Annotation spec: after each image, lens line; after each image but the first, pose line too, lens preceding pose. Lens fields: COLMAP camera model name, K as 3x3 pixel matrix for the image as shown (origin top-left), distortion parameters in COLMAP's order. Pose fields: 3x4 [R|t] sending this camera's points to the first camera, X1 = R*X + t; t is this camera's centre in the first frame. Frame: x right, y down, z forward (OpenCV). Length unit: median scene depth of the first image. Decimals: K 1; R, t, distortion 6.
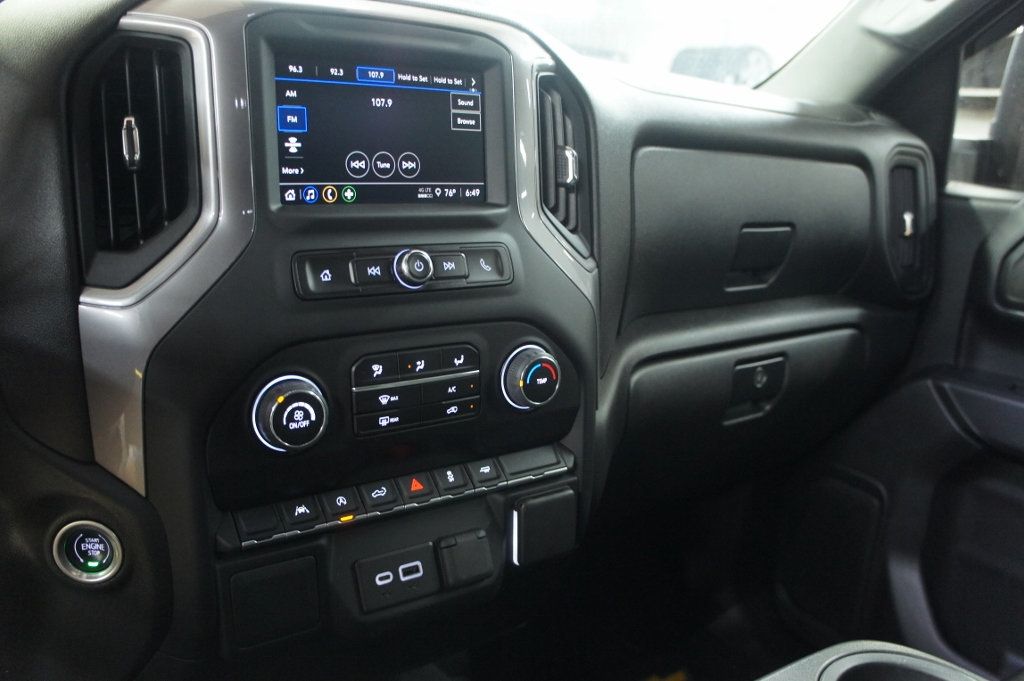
lens RADIAL K [[803.3, 0, 512.0], [0, 803.3, 340.9], [0, 0, 1]] dist [-0.178943, 0.123479]
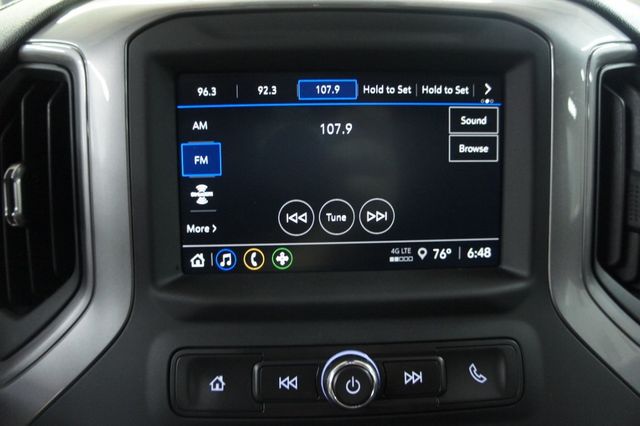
lens RADIAL K [[502.1, 0, 323.2], [0, 502.1, 209.2], [0, 0, 1]] dist [-0.178943, 0.123479]
pose [[0.841977, 0.074225, -0.534384, 0.065238], [-0.085670, 0.996318, 0.003405, -0.227270], [0.532669, 0.042913, 0.845235, 0.610181]]
